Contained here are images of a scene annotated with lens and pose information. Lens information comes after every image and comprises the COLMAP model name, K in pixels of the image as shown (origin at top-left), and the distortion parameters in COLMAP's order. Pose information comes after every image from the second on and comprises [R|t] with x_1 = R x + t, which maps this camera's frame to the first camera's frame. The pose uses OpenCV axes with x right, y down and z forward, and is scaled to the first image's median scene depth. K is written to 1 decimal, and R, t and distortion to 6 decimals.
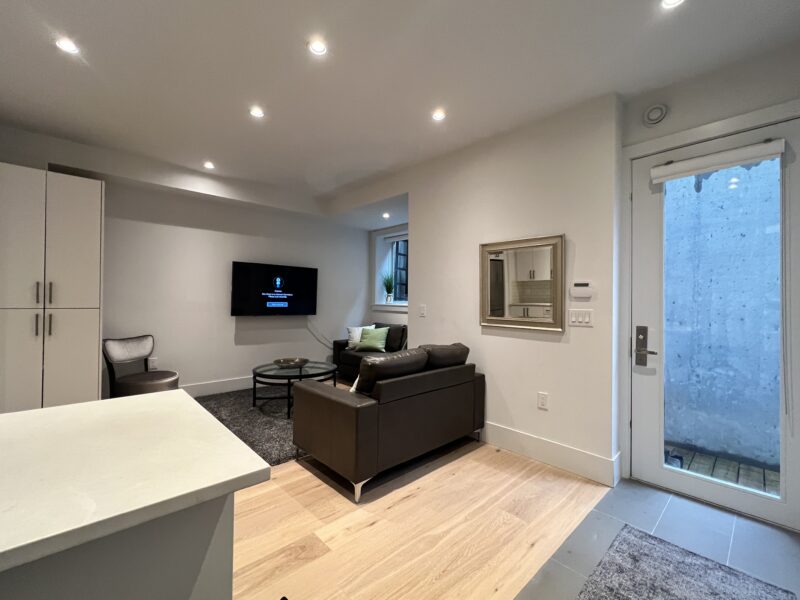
lens RADIAL K [[348.9, 0, 398.1], [0, 348.9, 299.8], [0, 0, 1]] dist [-0.001190, 0.001202]
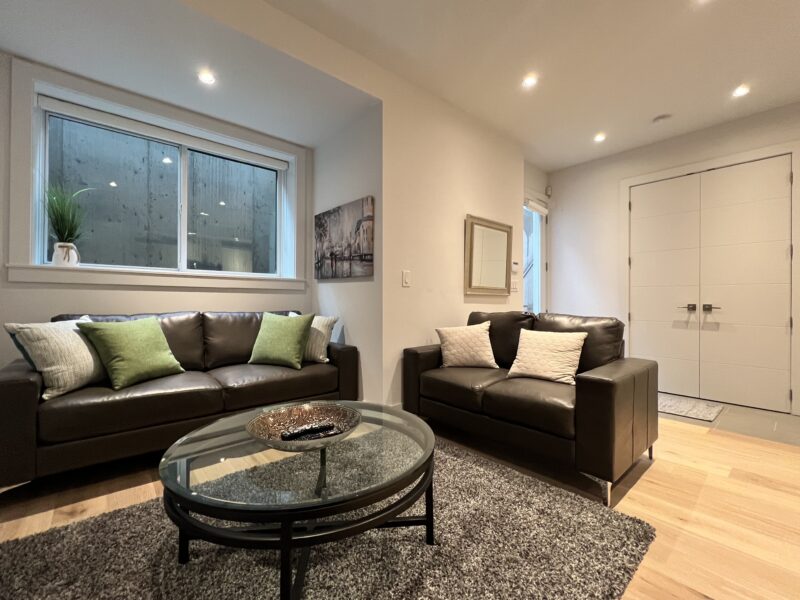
lens RADIAL K [[348.9, 0, 393.8], [0, 348.9, 299.5], [0, 0, 1]] dist [-0.001190, 0.001202]
pose [[0.044731, -0.006235, 0.998980, -0.669259], [-0.006018, 0.999961, 0.006511, 0.070594], [-0.998981, -0.006303, 0.044692, 0.990053]]
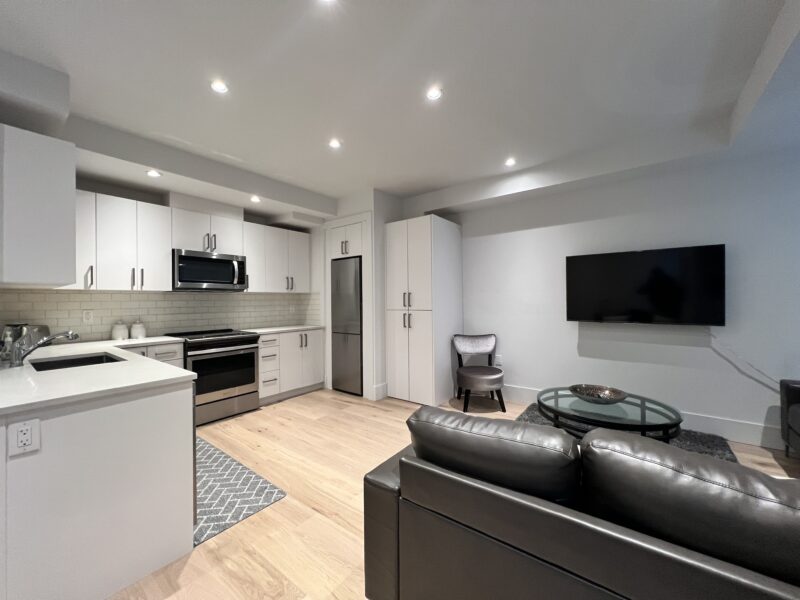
lens RADIAL K [[320.1, 0, 397.6], [0, 320.1, 299.0], [0, 0, 1]] dist [-0.000703, 0.000522]
pose [[0.171124, -0.016291, -0.985115, 0.273525], [0.016617, 0.999769, -0.013646, -0.004041], [0.985109, -0.014035, 0.171356, 0.553282]]
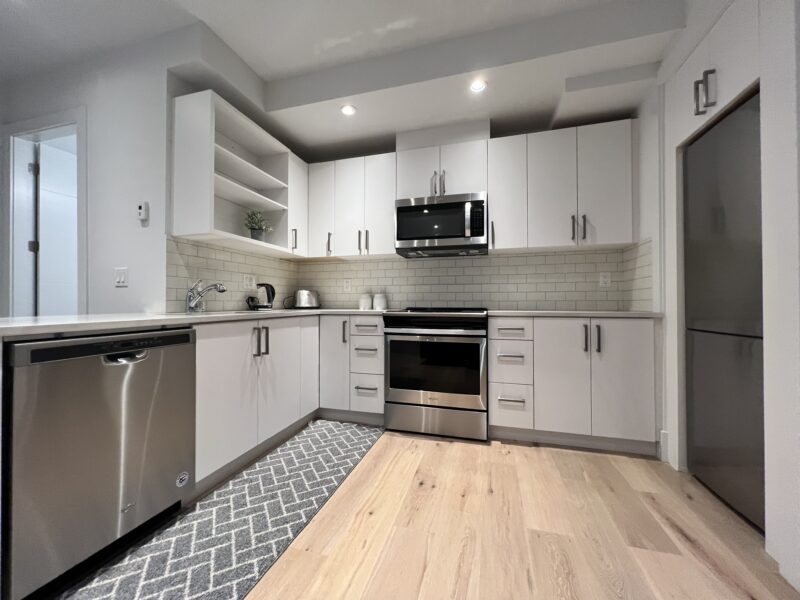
lens RADIAL K [[320.1, 0, 397.5], [0, 320.1, 298.6], [0, 0, 1]] dist [-0.000703, 0.000522]
pose [[-0.859149, -0.015893, -0.511479, -0.362058], [-0.006044, 0.999763, -0.020912, 0.070428], [0.511691, -0.014875, -0.859041, 0.718984]]
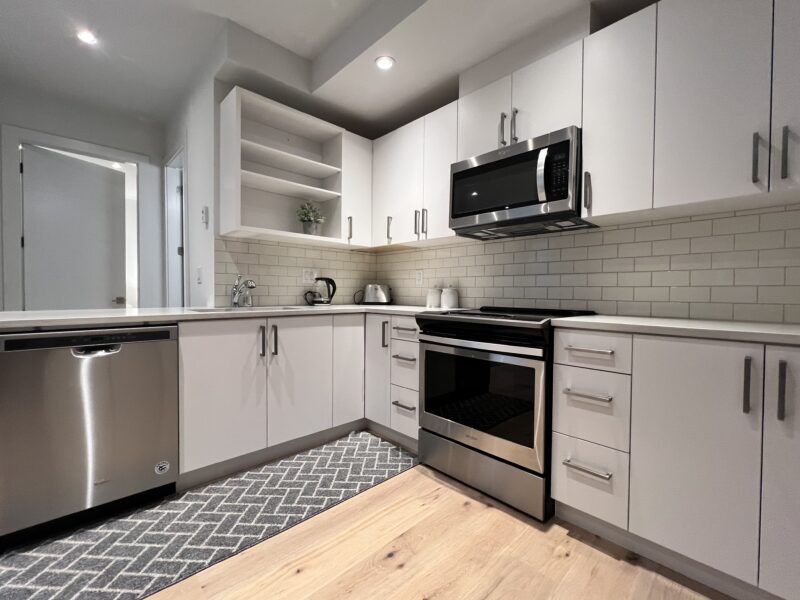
lens RADIAL K [[348.9, 0, 397.0], [0, 348.9, 299.0], [0, 0, 1]] dist [-0.001190, 0.001202]
pose [[-0.999786, -0.018381, -0.009491, -0.633151], [-0.018538, 0.999689, 0.016708, 0.053438], [0.009181, 0.016881, -0.999815, 0.696008]]
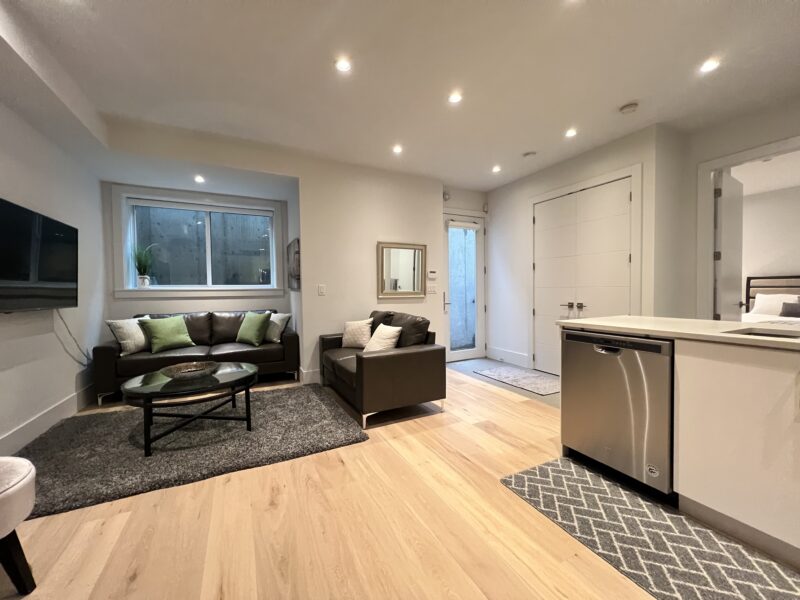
lens RADIAL K [[320.1, 0, 395.0], [0, 320.1, 298.6], [0, 0, 1]] dist [-0.000703, 0.000522]
pose [[0.292393, -0.041697, 0.955389, -0.860162], [0.014038, 0.999128, 0.039310, 0.021307], [-0.956195, 0.001917, 0.292724, 0.460632]]
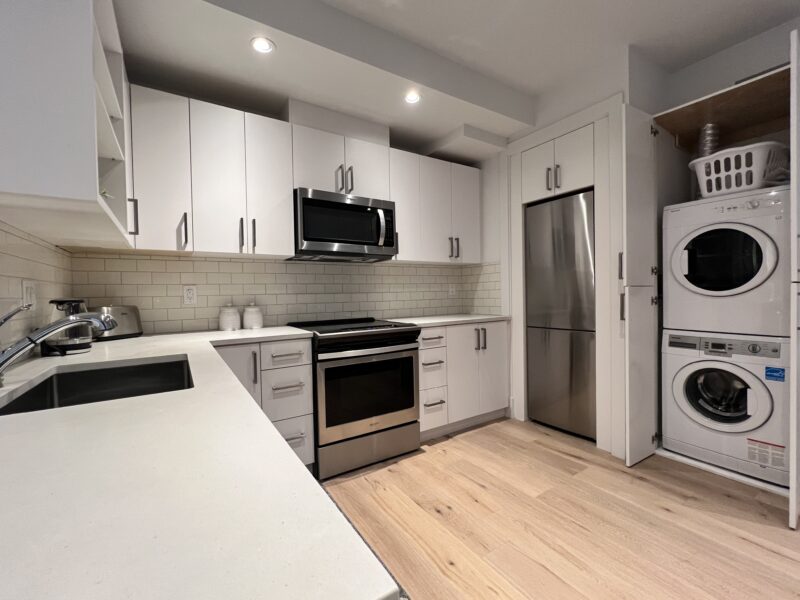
lens RADIAL K [[348.9, 0, 396.5], [0, 348.9, 299.8], [0, 0, 1]] dist [-0.001190, 0.001202]
pose [[-0.172847, 0.013685, -0.984854, -0.145927], [0.021583, 0.999716, 0.010104, 0.026789], [0.984712, -0.019510, -0.173093, 0.364691]]
